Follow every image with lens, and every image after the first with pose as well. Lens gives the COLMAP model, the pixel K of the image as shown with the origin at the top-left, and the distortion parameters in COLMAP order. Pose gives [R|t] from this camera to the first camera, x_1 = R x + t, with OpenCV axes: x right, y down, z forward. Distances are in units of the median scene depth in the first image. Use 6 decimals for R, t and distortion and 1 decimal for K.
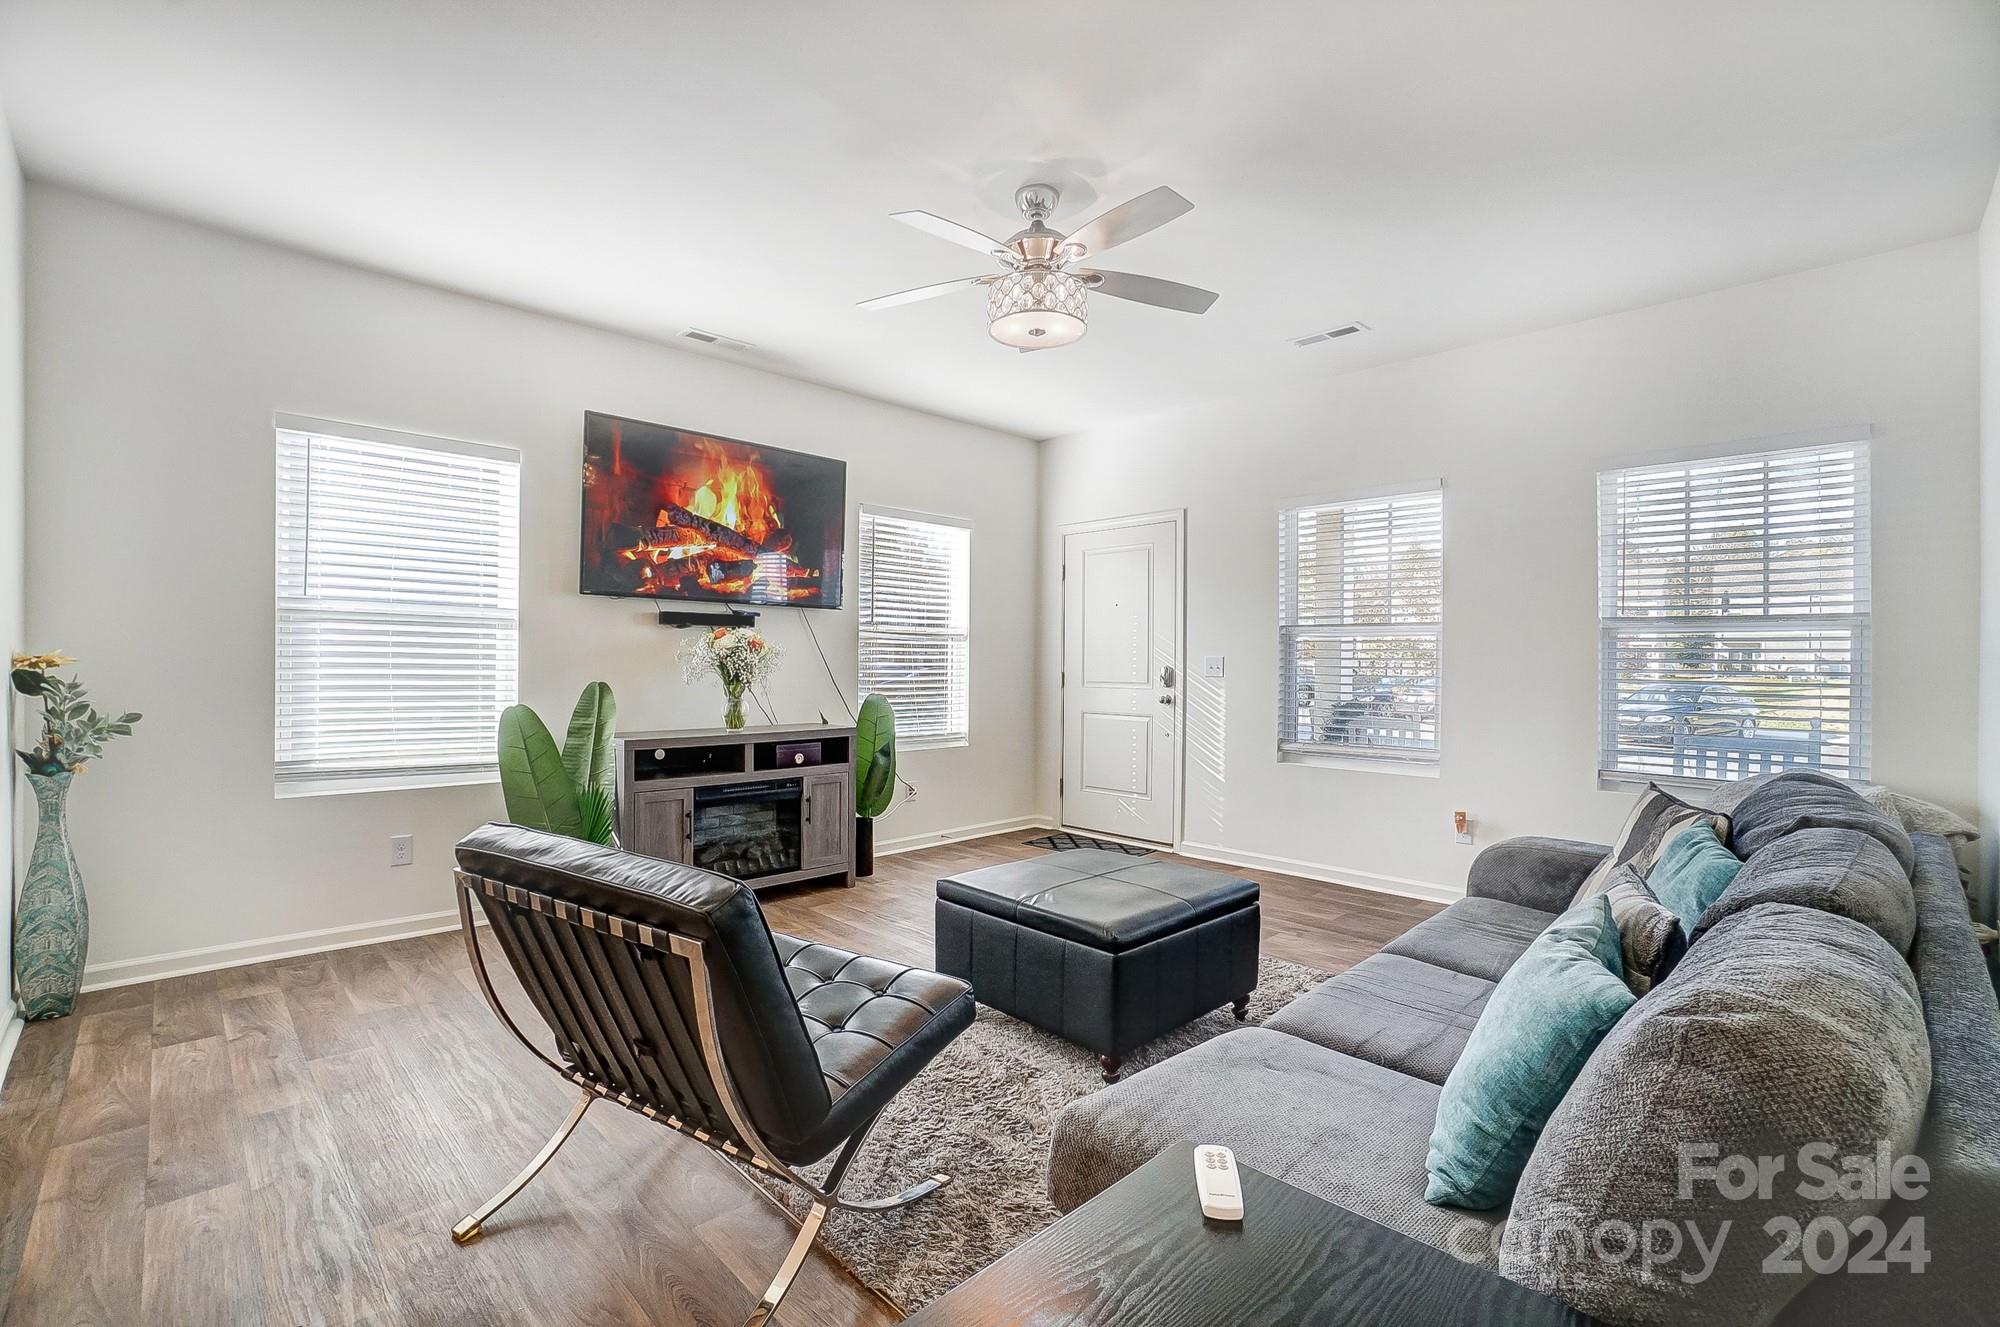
lens RADIAL K [[872.0, 0, 969.6], [0, 872.0, 664.1], [0, 0, 1]] dist [-0.067955, 0.021663]
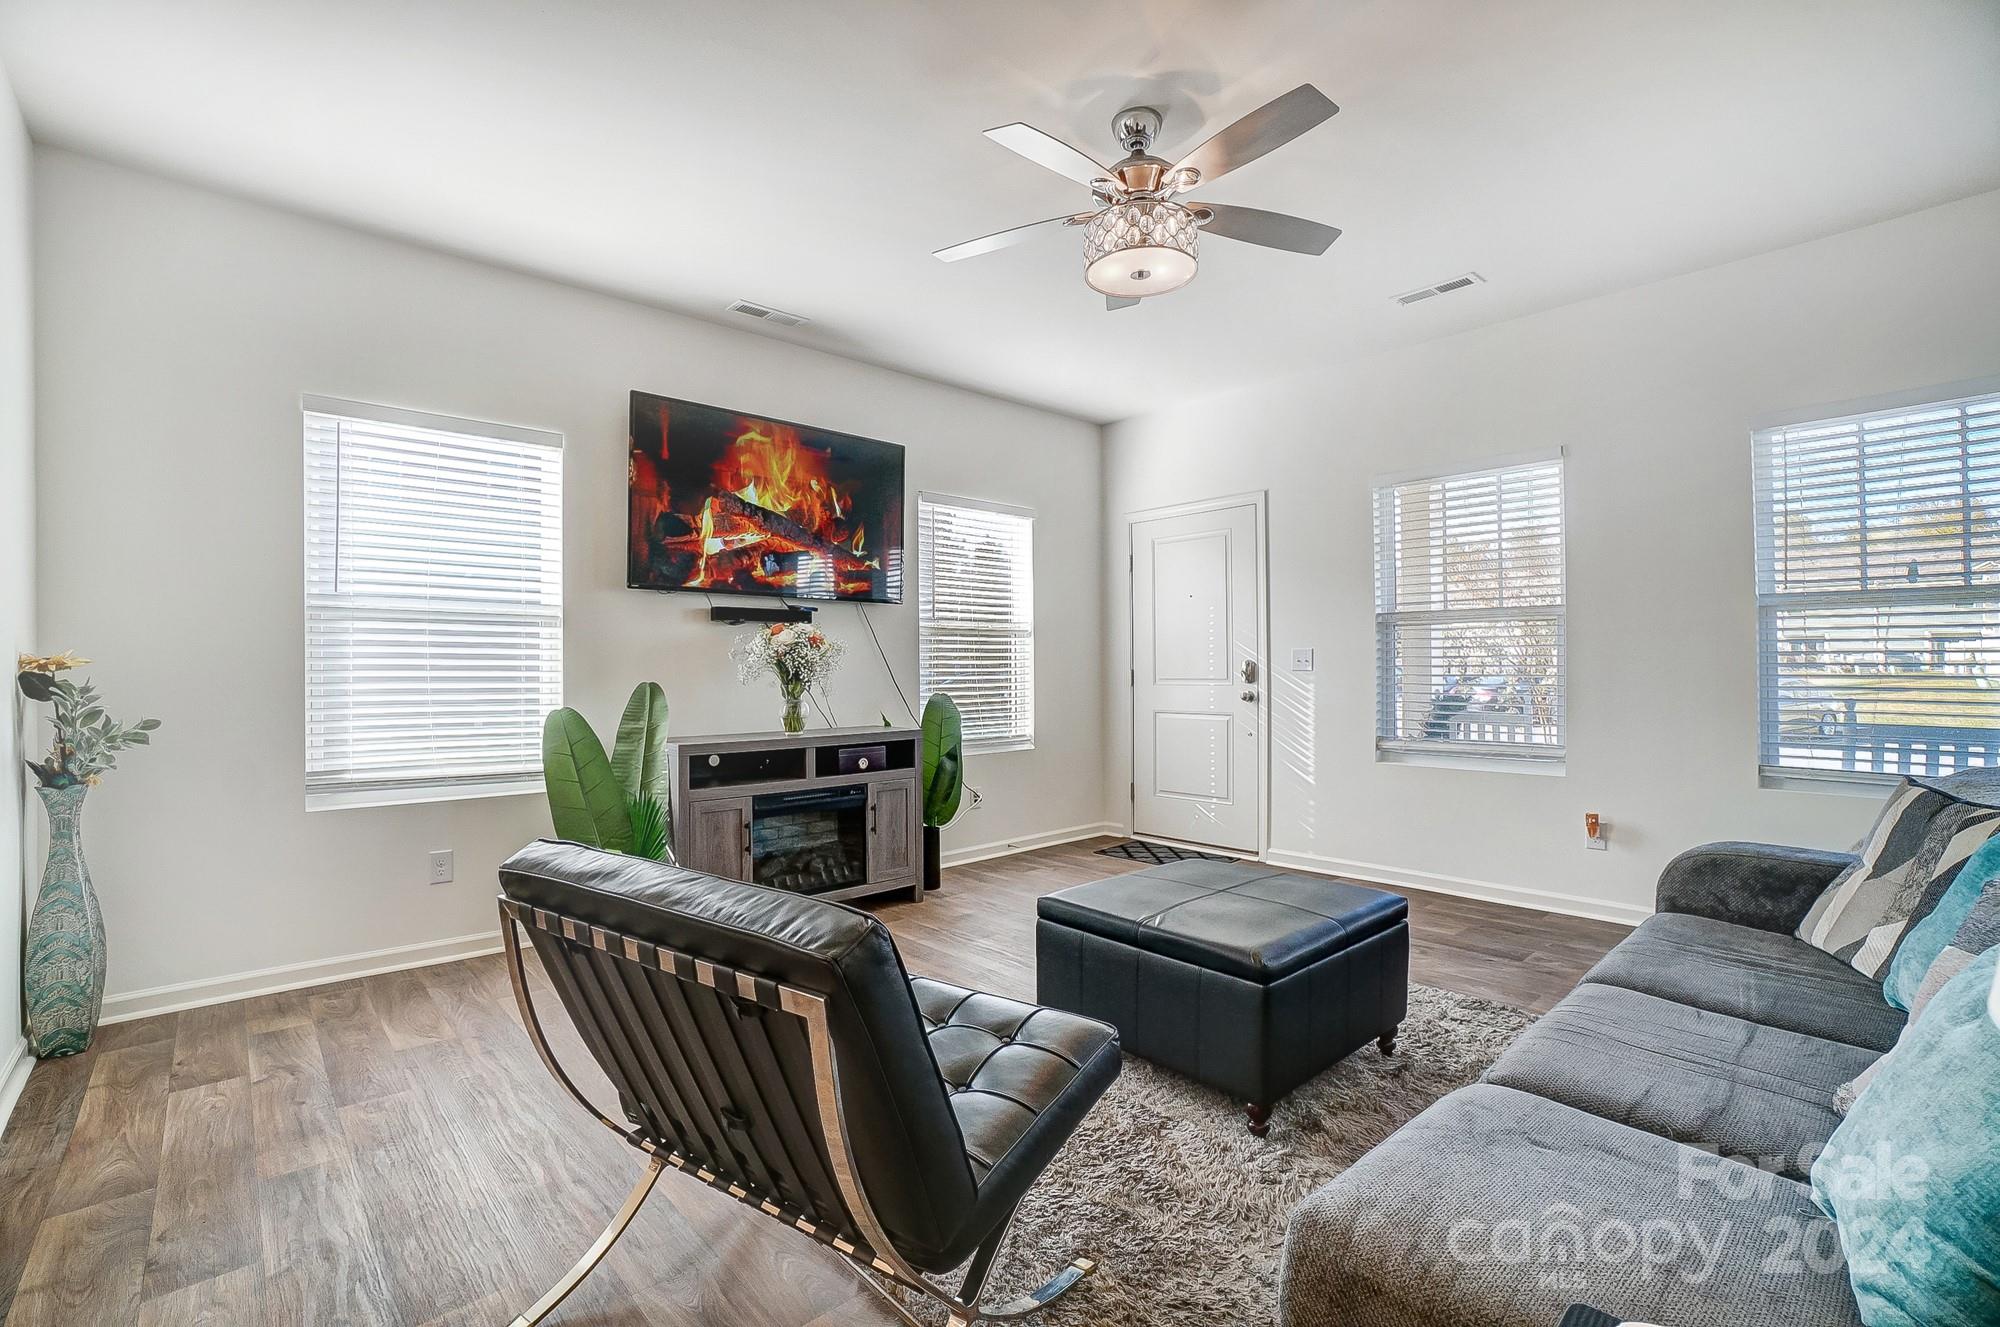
lens RADIAL K [[881.6, 0, 971.1], [0, 881.6, 664.3], [0, 0, 1]] dist [-0.067120, 0.022355]
pose [[0.999041, -0.015334, -0.041019, -0.064853], [0.015077, 0.999865, -0.006552, 0.017411], [0.041114, 0.005927, 0.999137, 0.107503]]
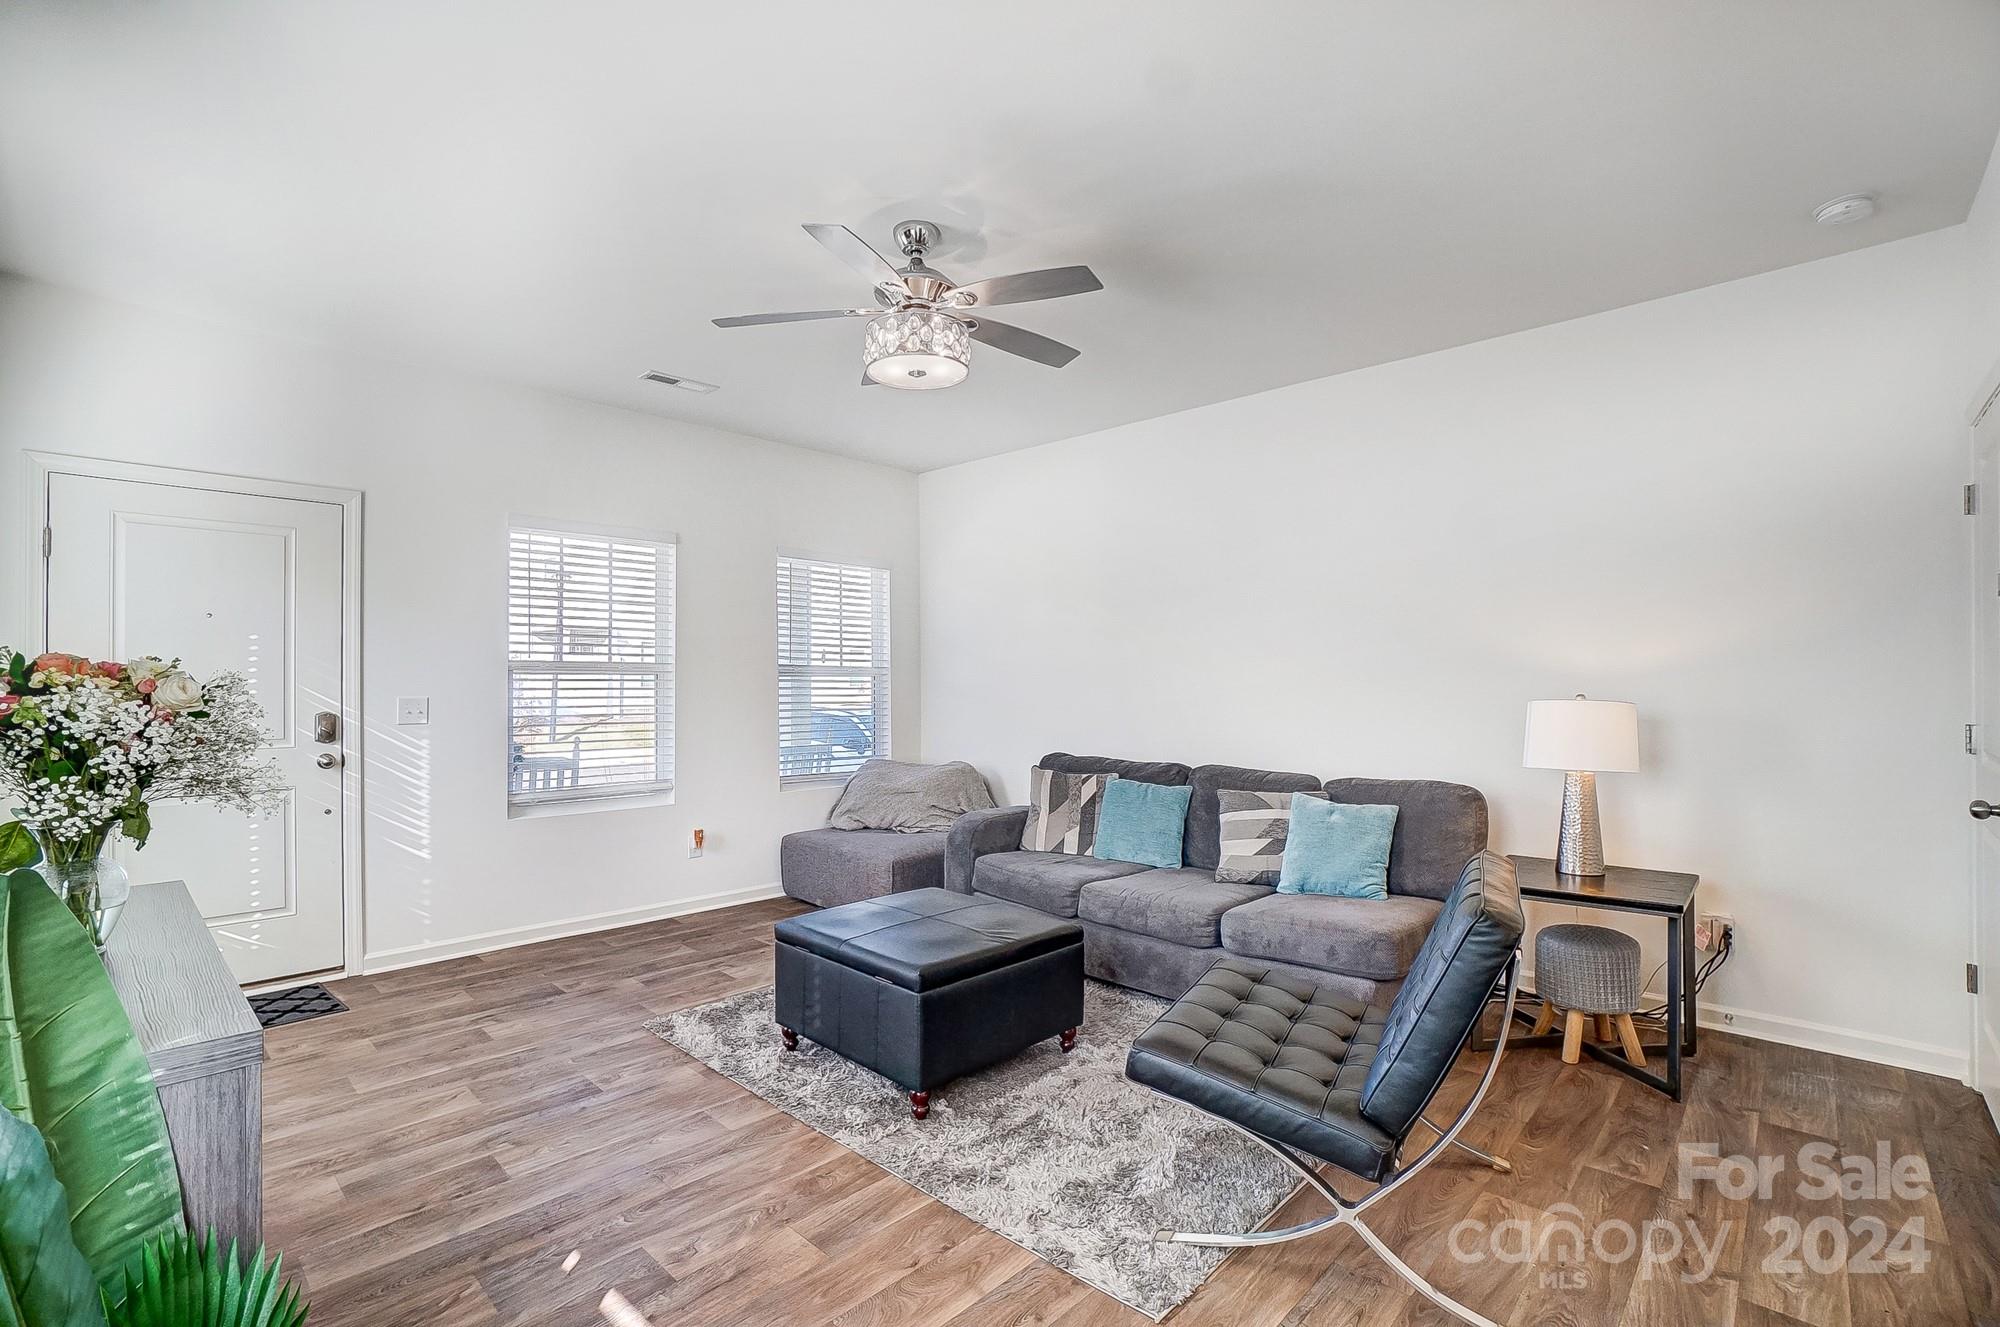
lens RADIAL K [[887.6, 0, 967.2], [0, 887.6, 655.6], [0, 0, 1]] dist [-0.044314, 0.022493]
pose [[-0.025825, 0.032174, 0.999149, -0.999904], [0.011386, 0.999427, -0.031889, -0.029792], [-0.999602, 0.010553, -0.026177, 1.064508]]
